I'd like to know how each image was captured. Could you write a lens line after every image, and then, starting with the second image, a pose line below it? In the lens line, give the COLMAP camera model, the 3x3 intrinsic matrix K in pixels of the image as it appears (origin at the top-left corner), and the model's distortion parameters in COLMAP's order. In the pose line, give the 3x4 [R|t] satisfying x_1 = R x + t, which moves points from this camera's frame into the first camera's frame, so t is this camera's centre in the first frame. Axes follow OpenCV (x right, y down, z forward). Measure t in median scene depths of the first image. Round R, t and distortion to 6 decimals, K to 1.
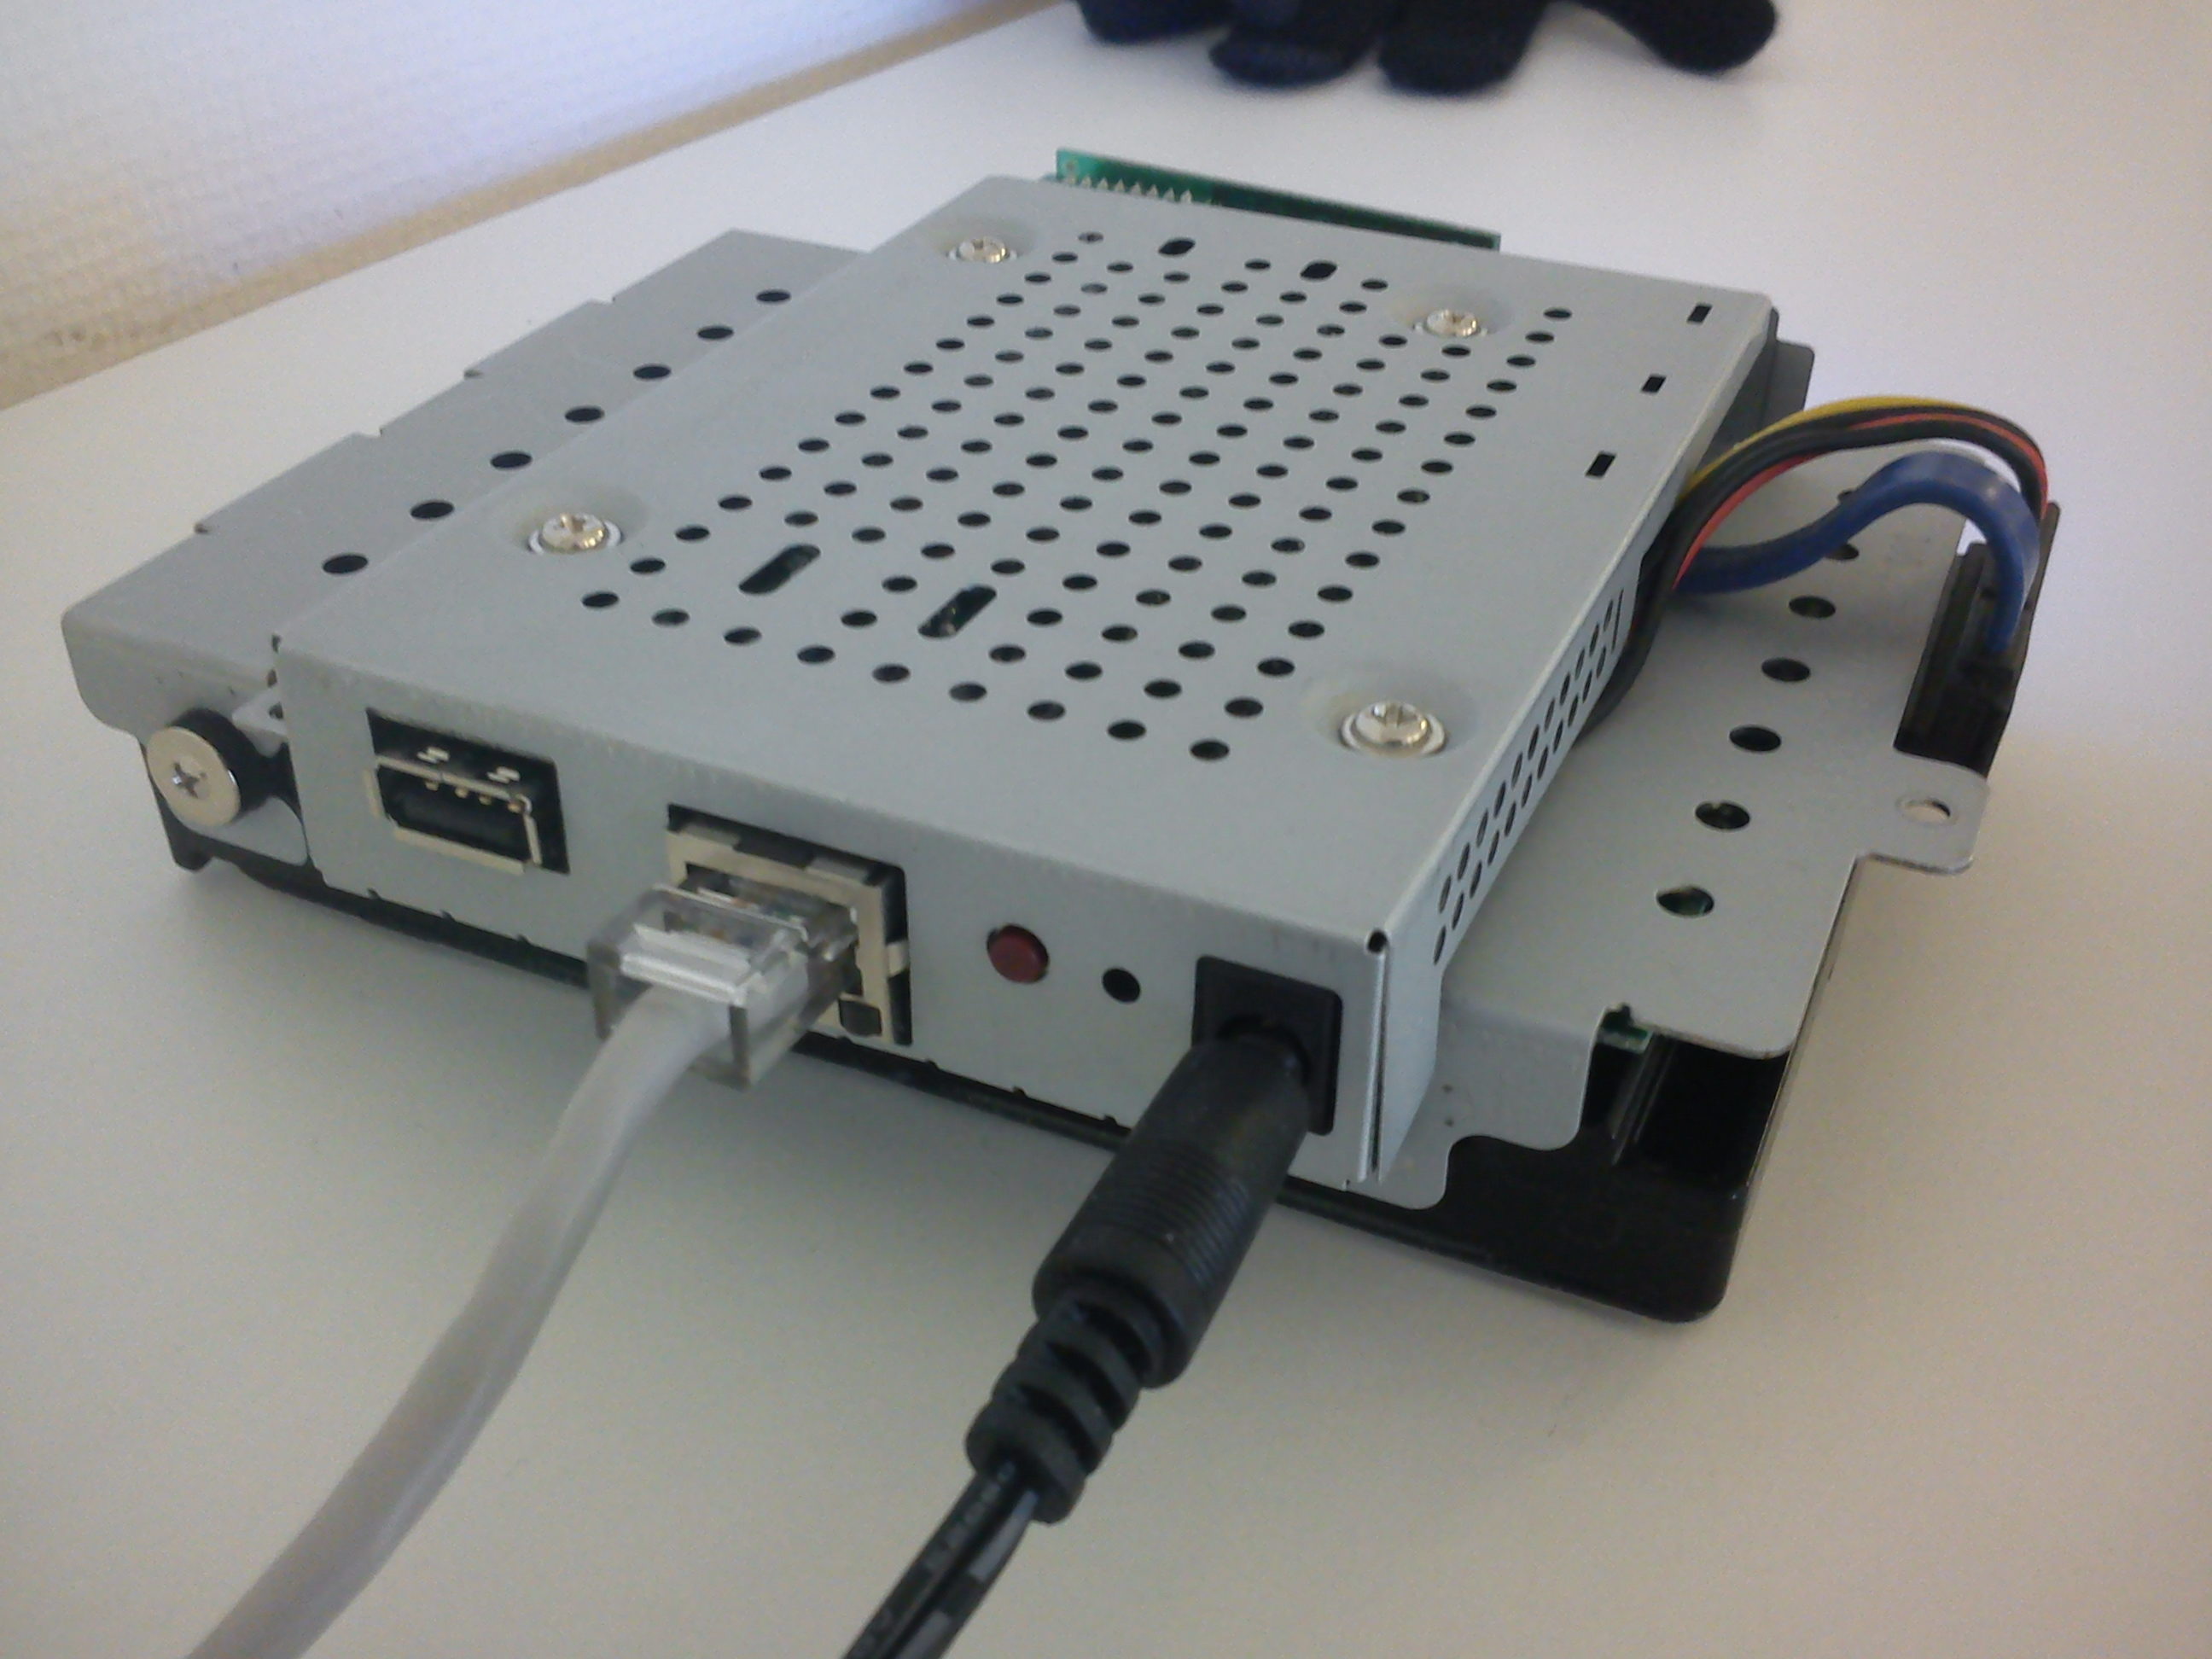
lens RADIAL K [[2285.9, 0, 1106.0], [0, 2285.9, 829.5], [0, 0, 1]] dist [0.220886, -0.708783]
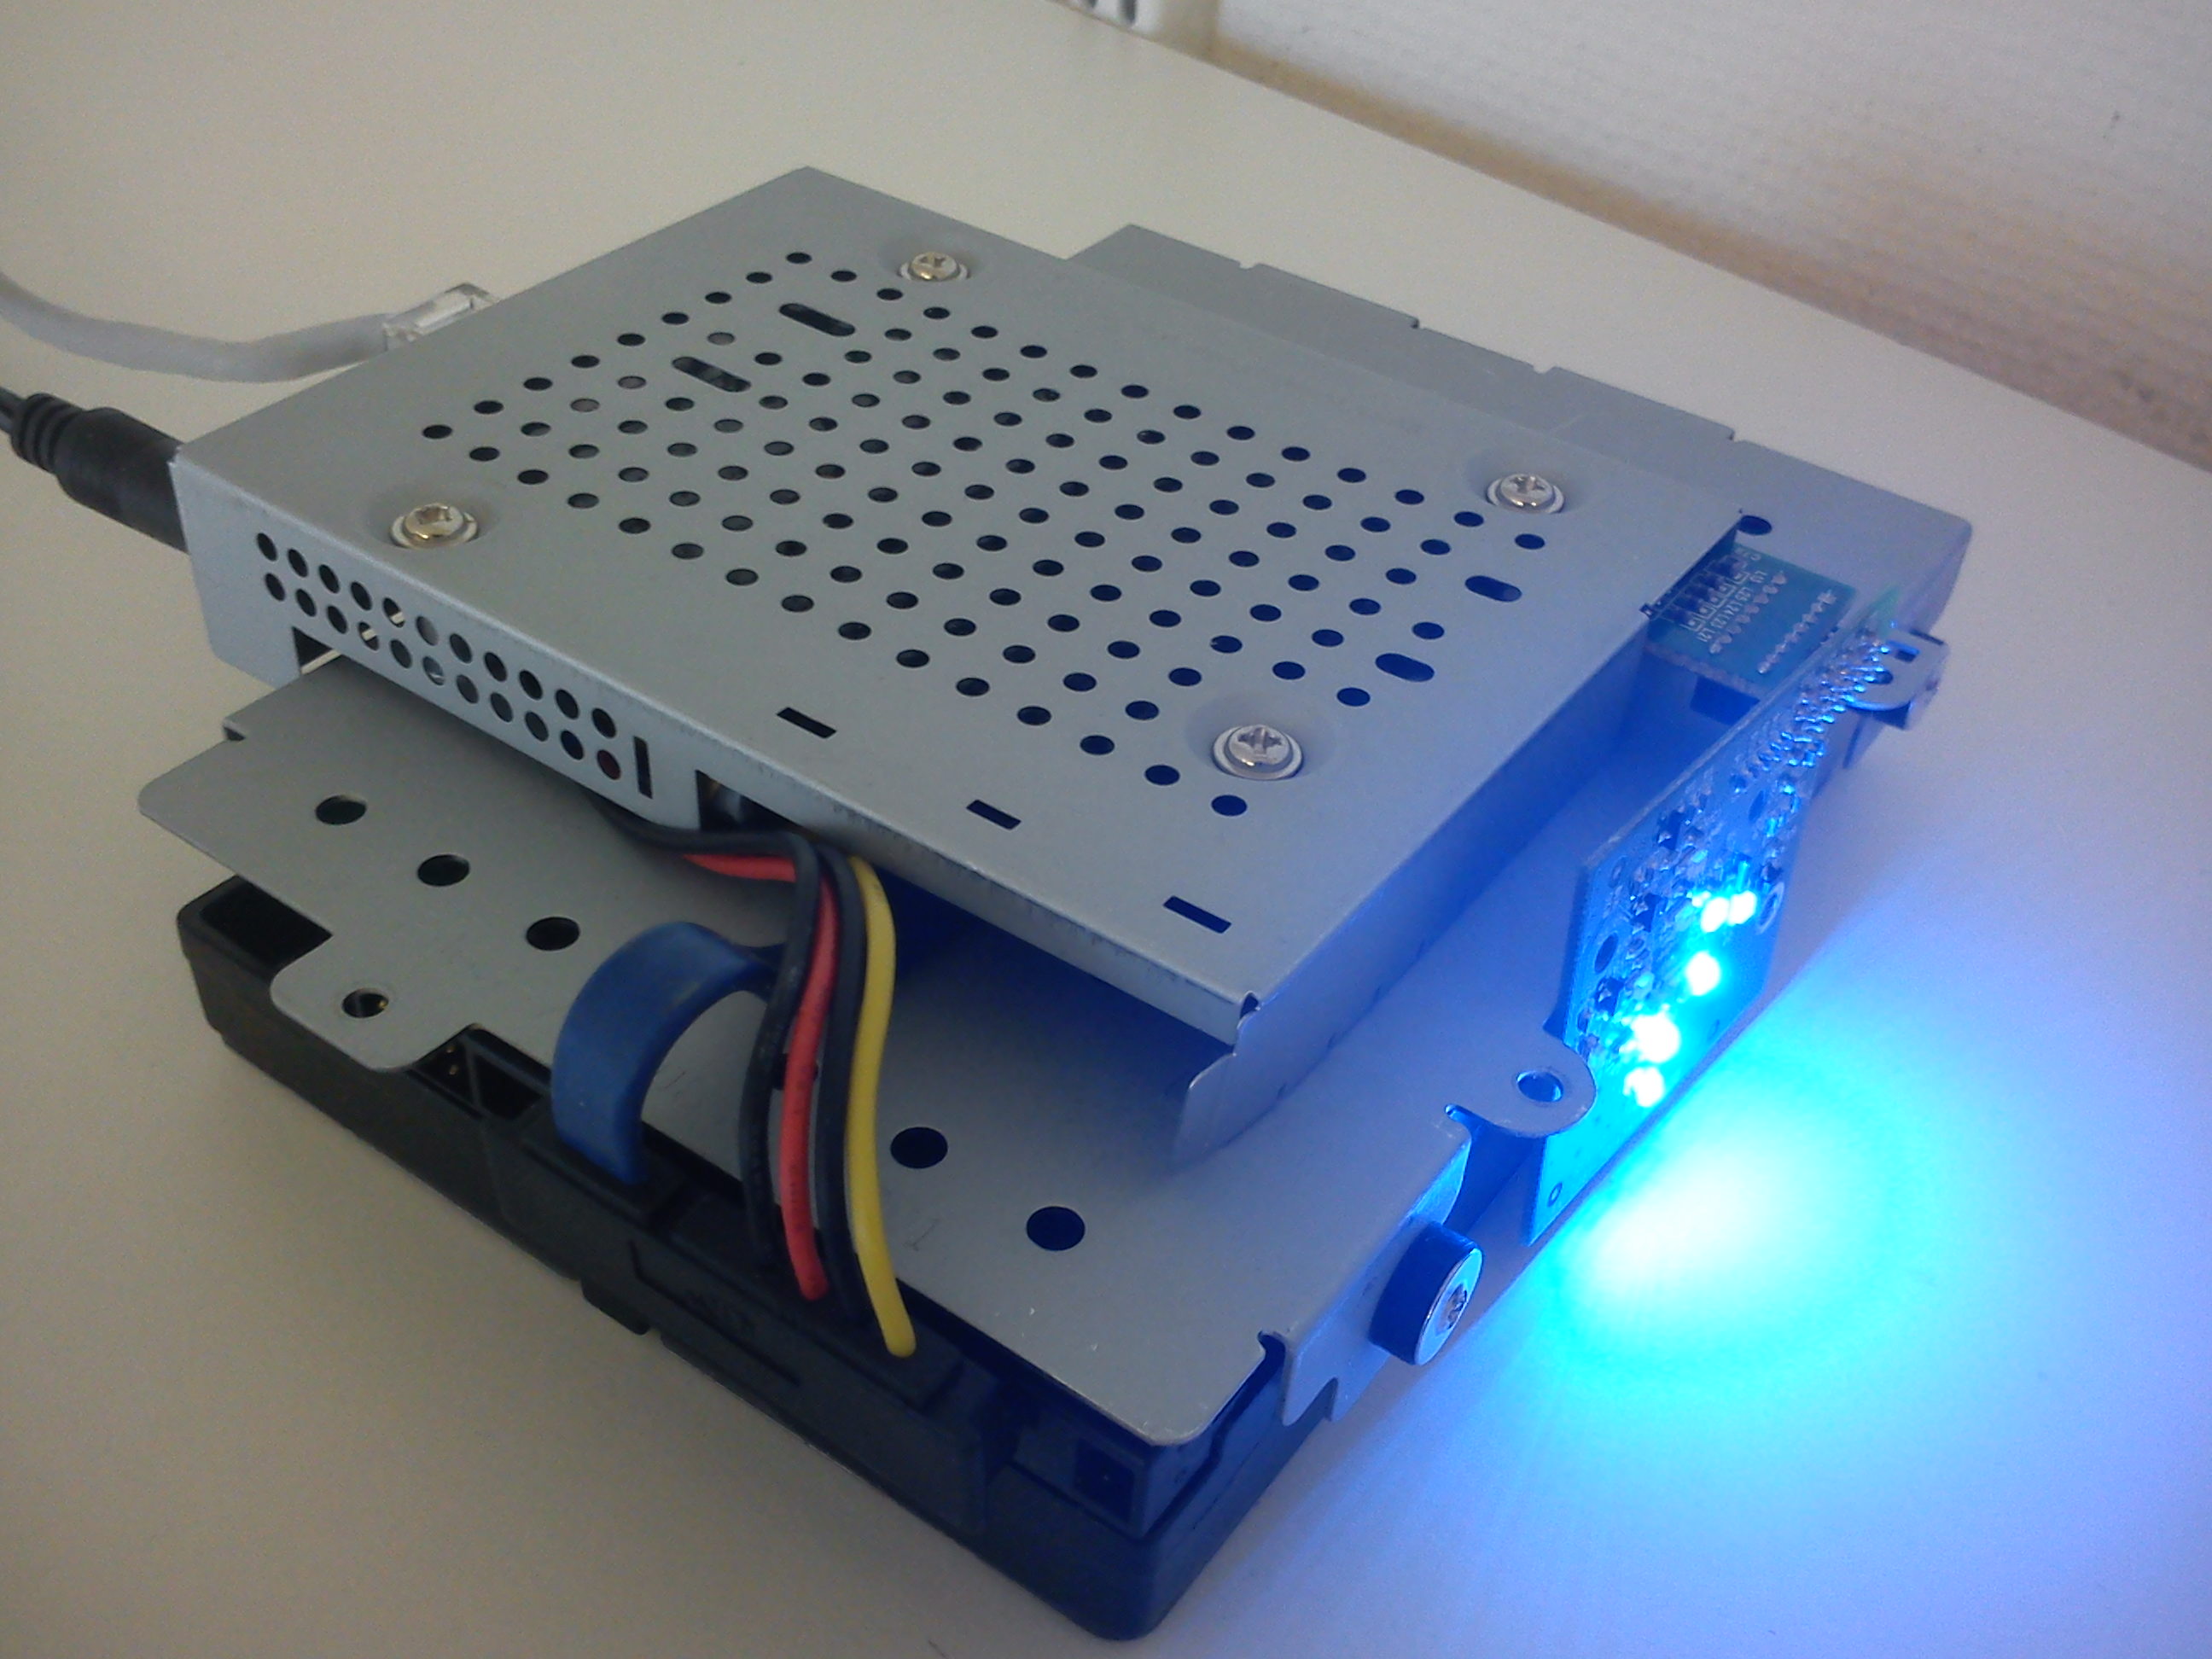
lens RADIAL K [[2285.9, 0, 1106.0], [0, 2285.9, 829.5], [0, 0, 1]] dist [0.220886, -0.708783]
pose [[-0.194620, 0.597647, -0.777779, 1.016760], [-0.589282, 0.562655, 0.579798, -0.804751], [0.784136, 0.571172, 0.242679, 0.970463]]
